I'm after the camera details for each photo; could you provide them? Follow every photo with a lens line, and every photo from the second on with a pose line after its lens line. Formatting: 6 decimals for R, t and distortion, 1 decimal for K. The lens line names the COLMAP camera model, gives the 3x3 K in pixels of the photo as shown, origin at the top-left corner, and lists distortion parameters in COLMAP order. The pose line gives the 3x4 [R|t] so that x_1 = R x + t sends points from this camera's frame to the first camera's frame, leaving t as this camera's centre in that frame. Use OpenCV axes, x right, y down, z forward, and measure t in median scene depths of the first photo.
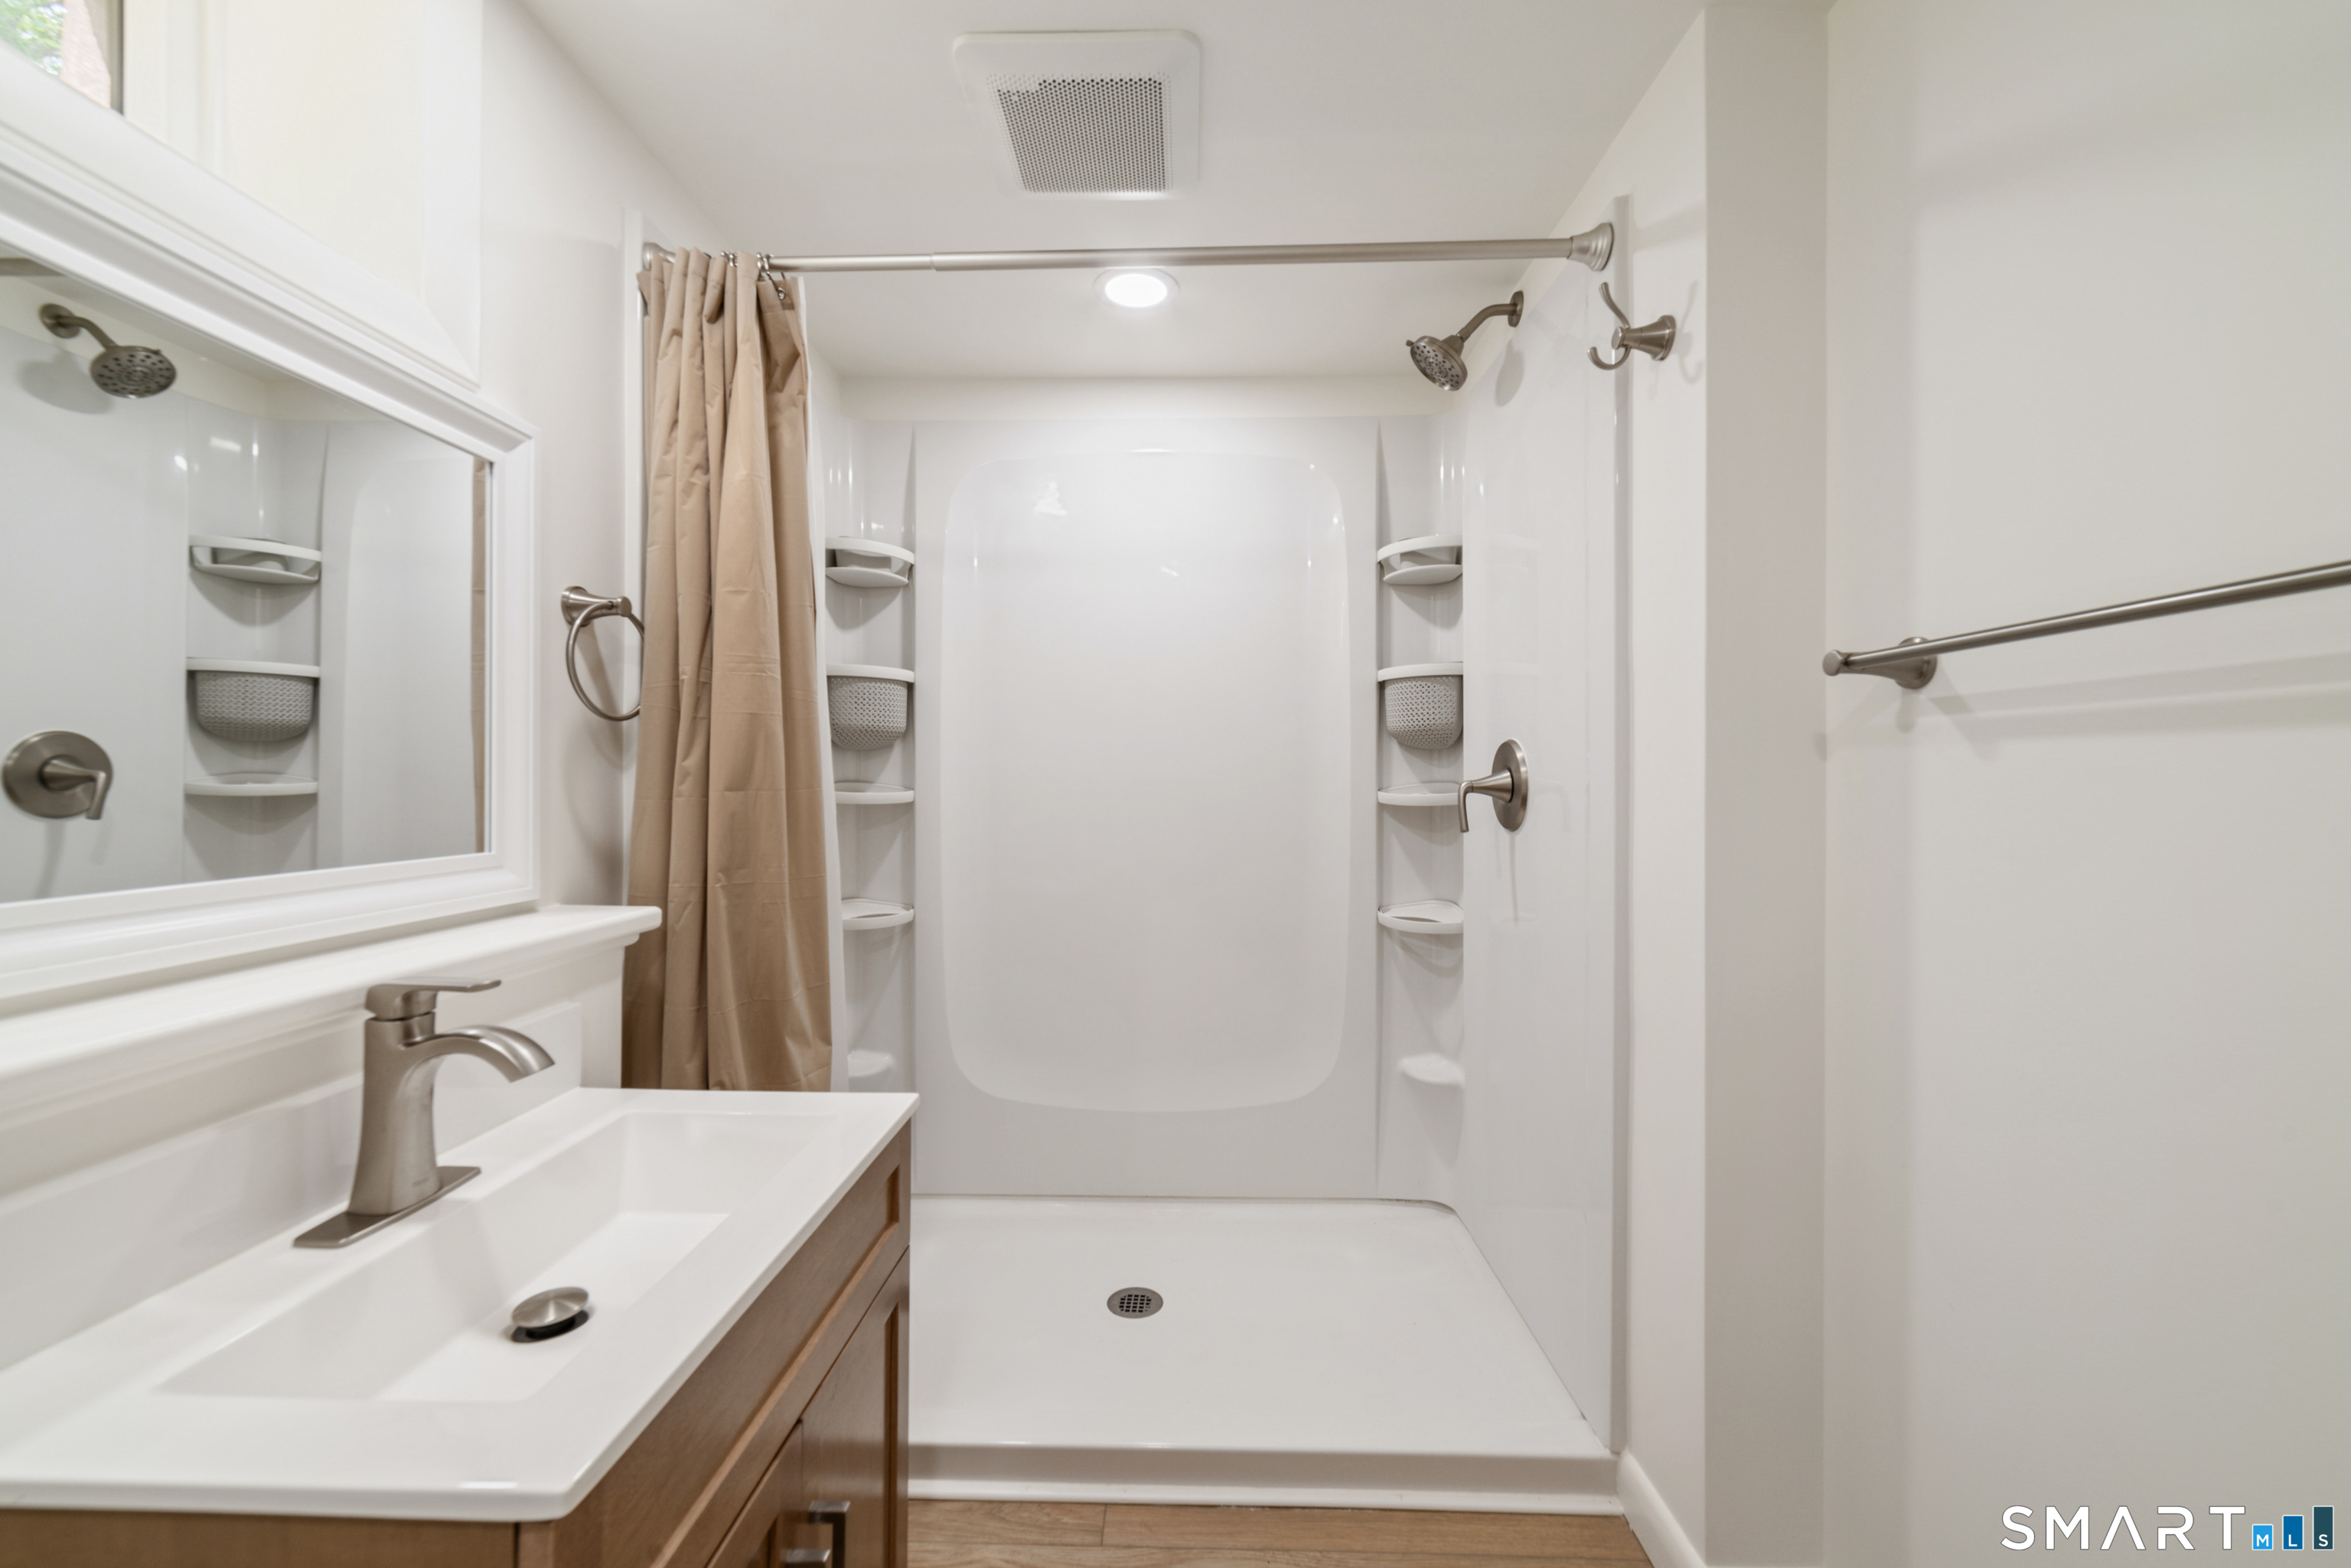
lens RADIAL K [[922.5, 0, 1175.5], [0, 922.5, 784.0], [0, 0, 1]] dist [0.000575, 0.000593]
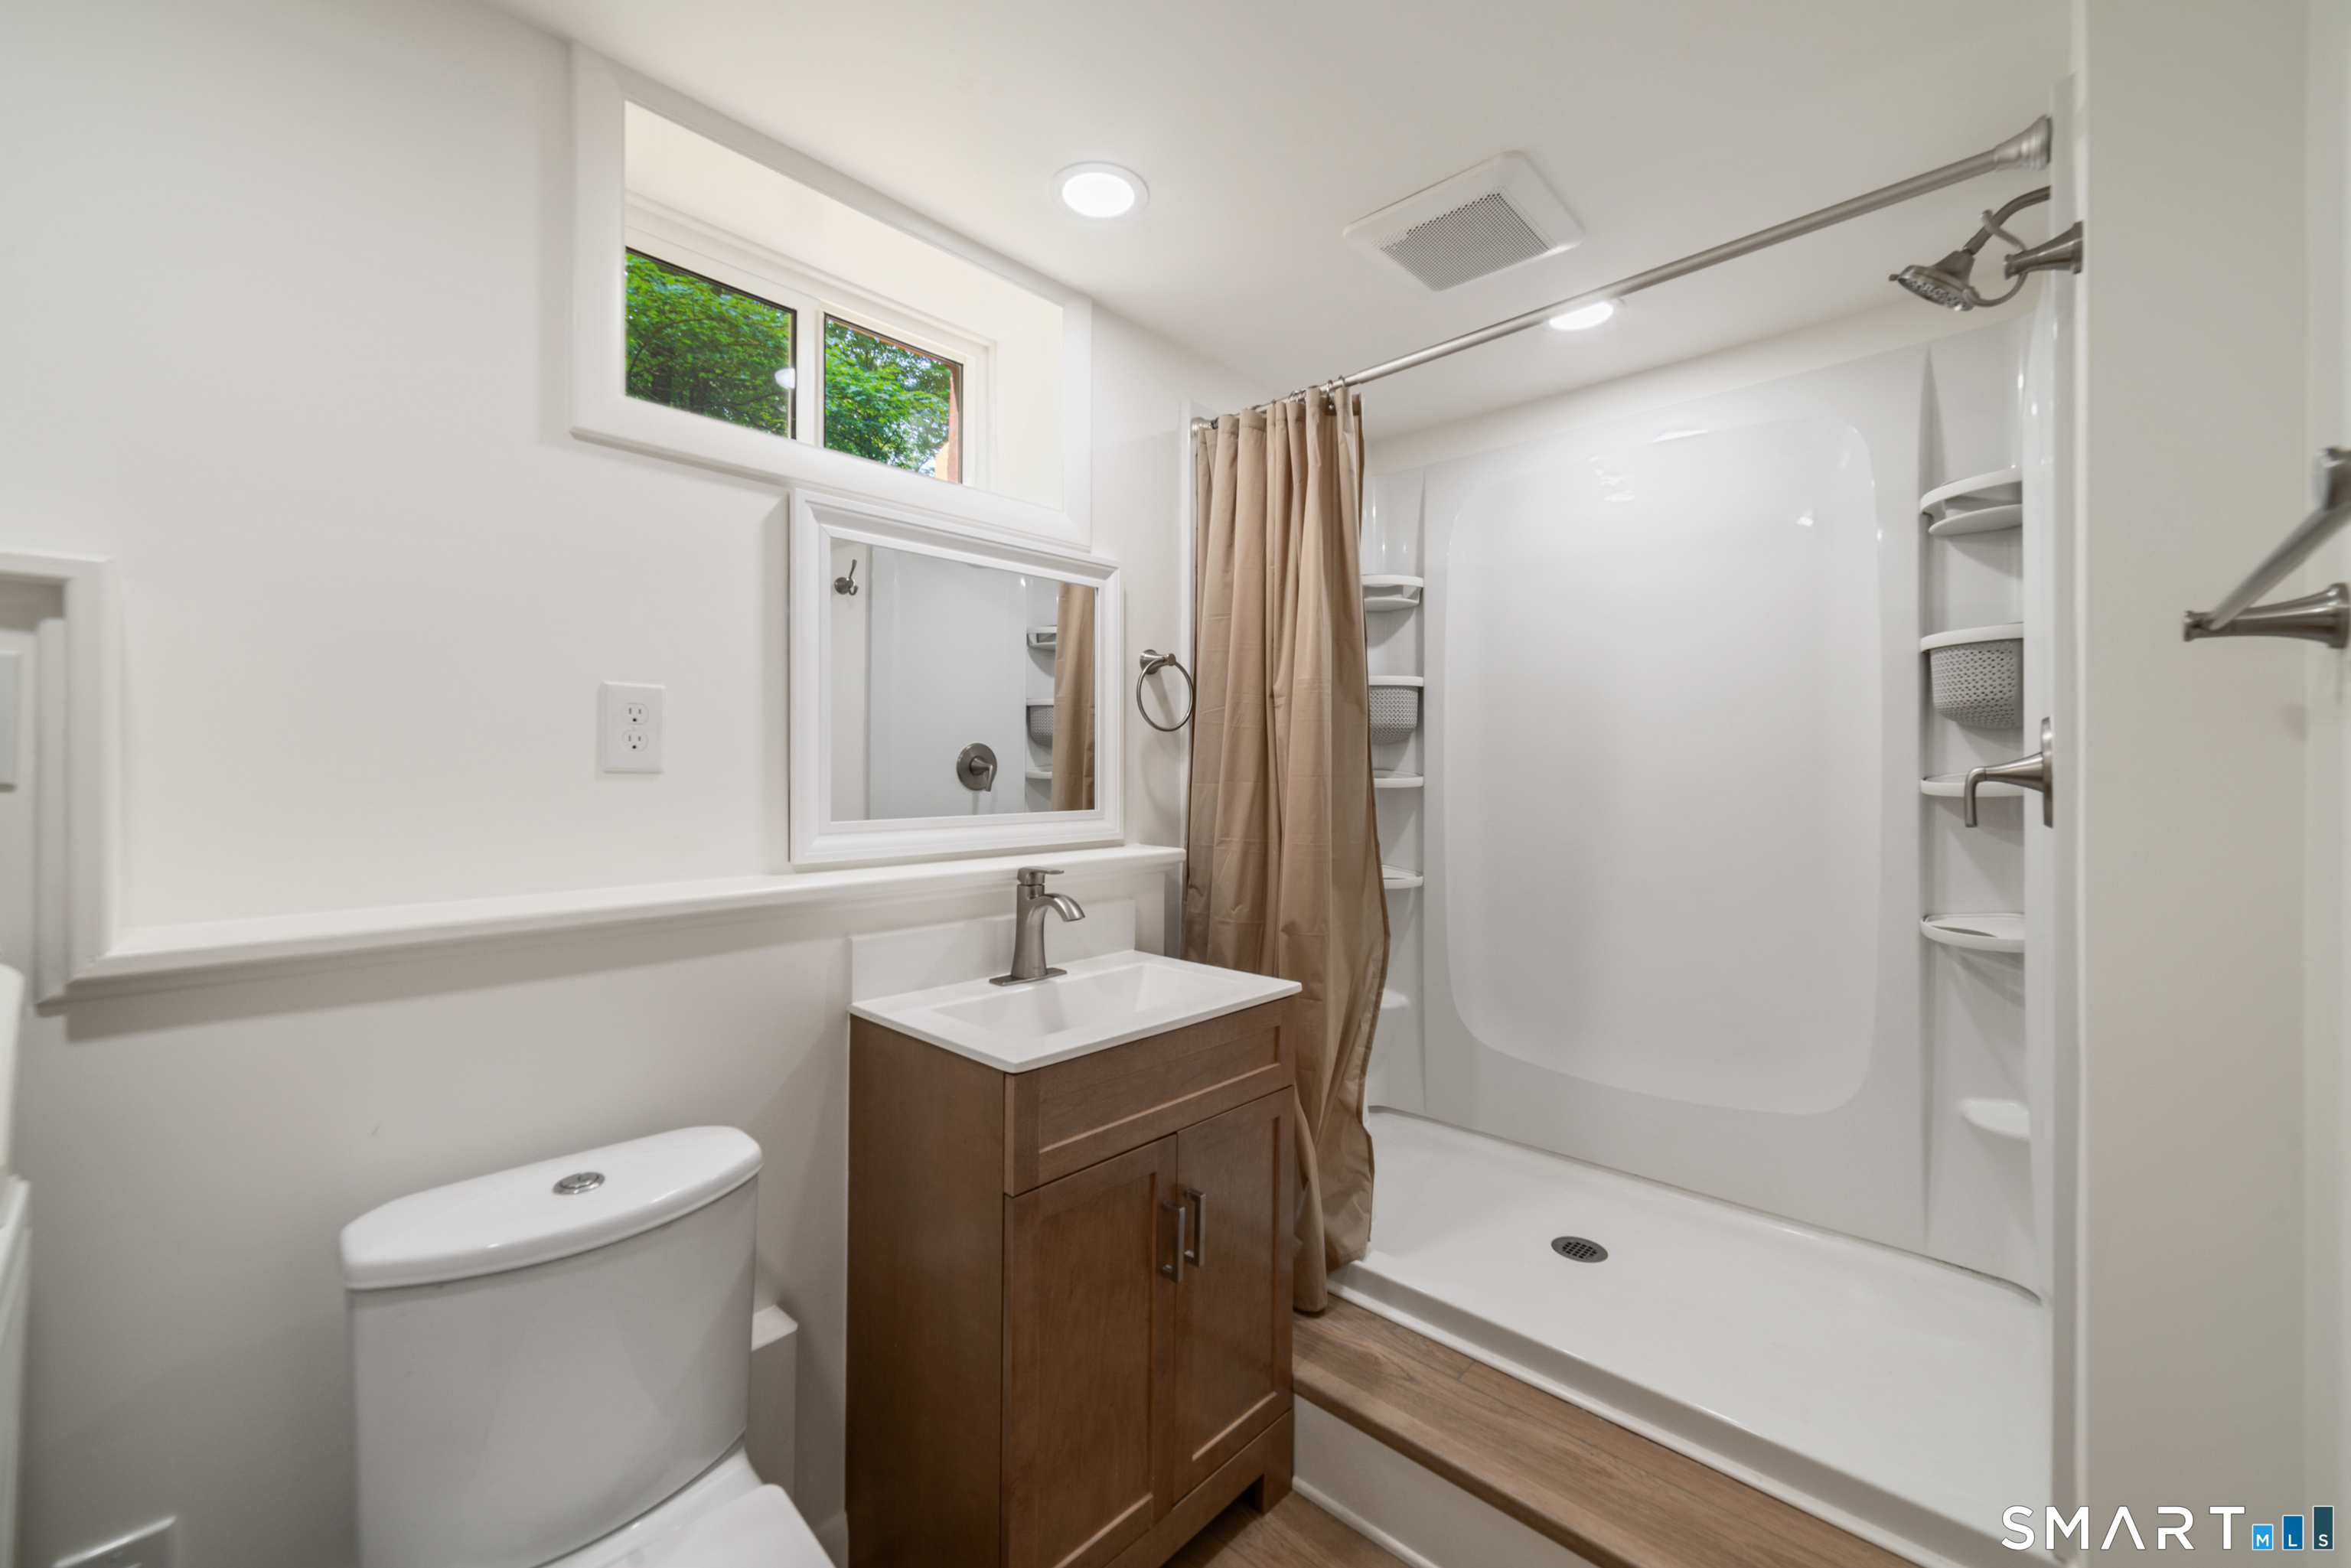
lens RADIAL K [[919.2, 0, 1162.3], [0, 919.2, 775.6], [0, 0, 1]] dist [-0.001833, 0.000792]
pose [[0.741948, 0.003047, -0.670451, 0.295017], [-0.001252, 0.999994, 0.003159, 0.002184], [0.670457, -0.001505, 0.741947, -0.122669]]
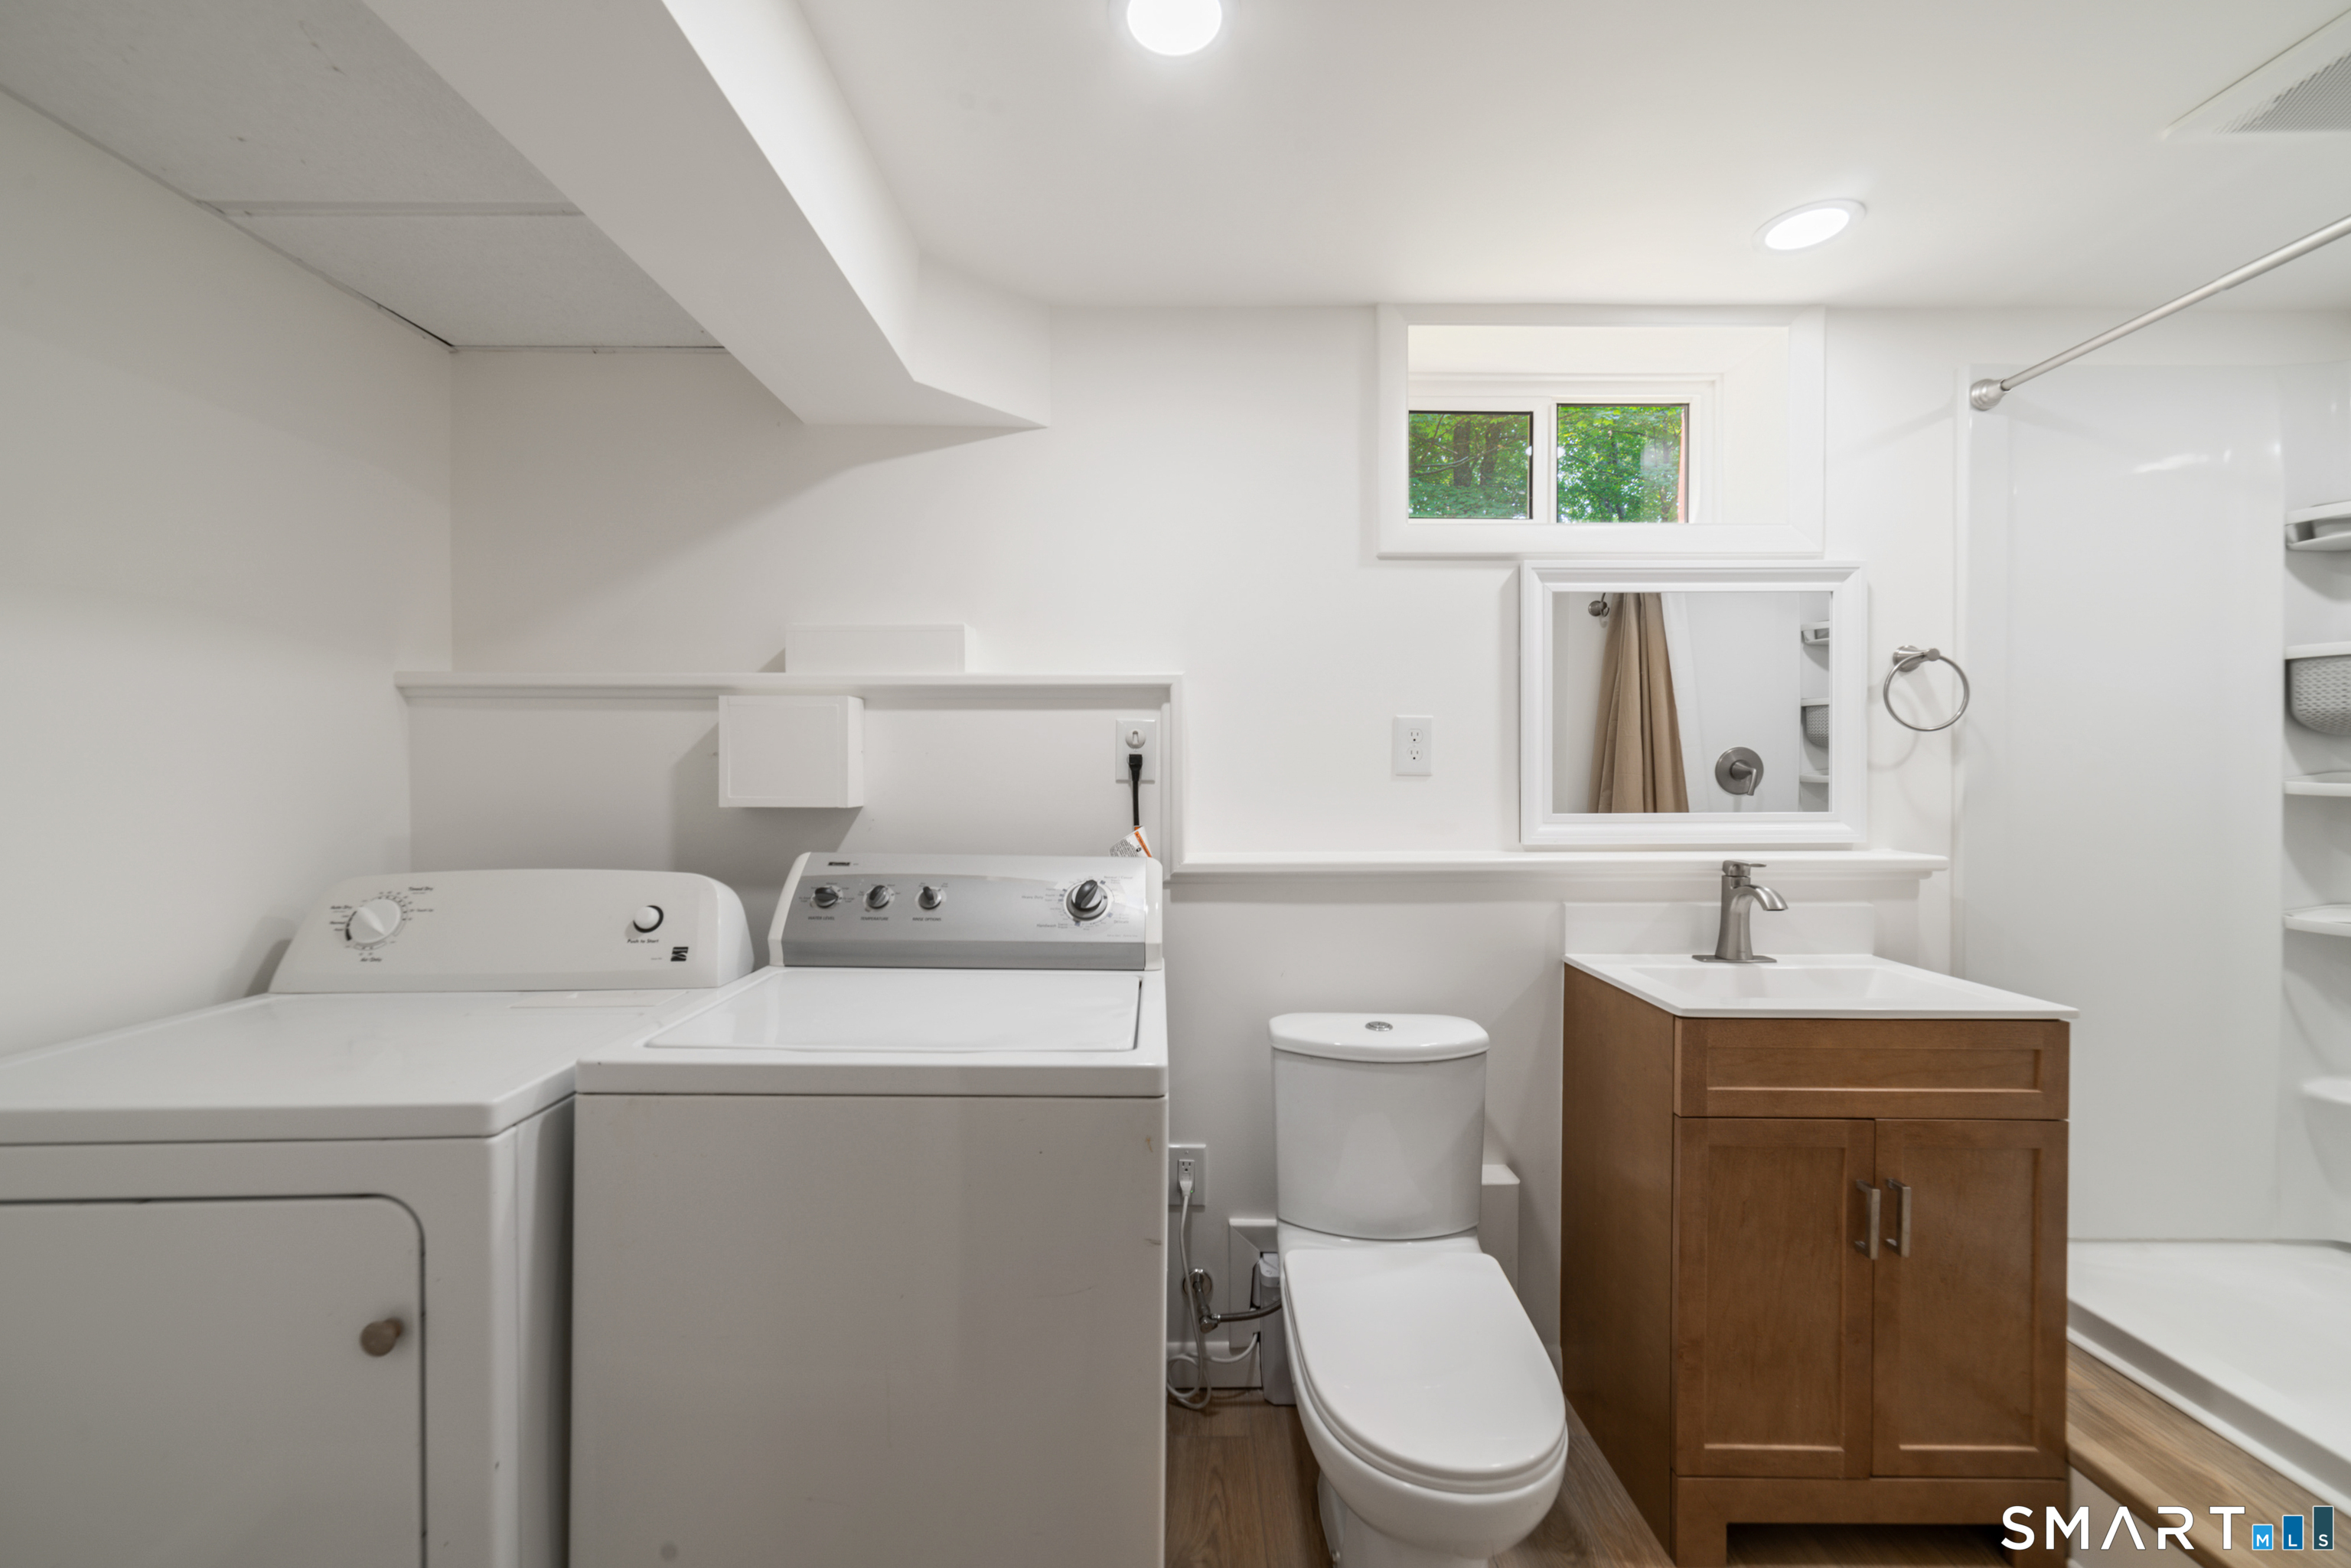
lens RADIAL K [[919.2, 0, 1162.3], [0, 919.2, 775.6], [0, 0, 1]] dist [-0.001833, 0.000792]
pose [[0.019531, -0.001963, -0.999807, 0.554038], [-0.000488, 0.999998, -0.001973, 0.004917], [0.999809, 0.000526, 0.019530, -0.176762]]
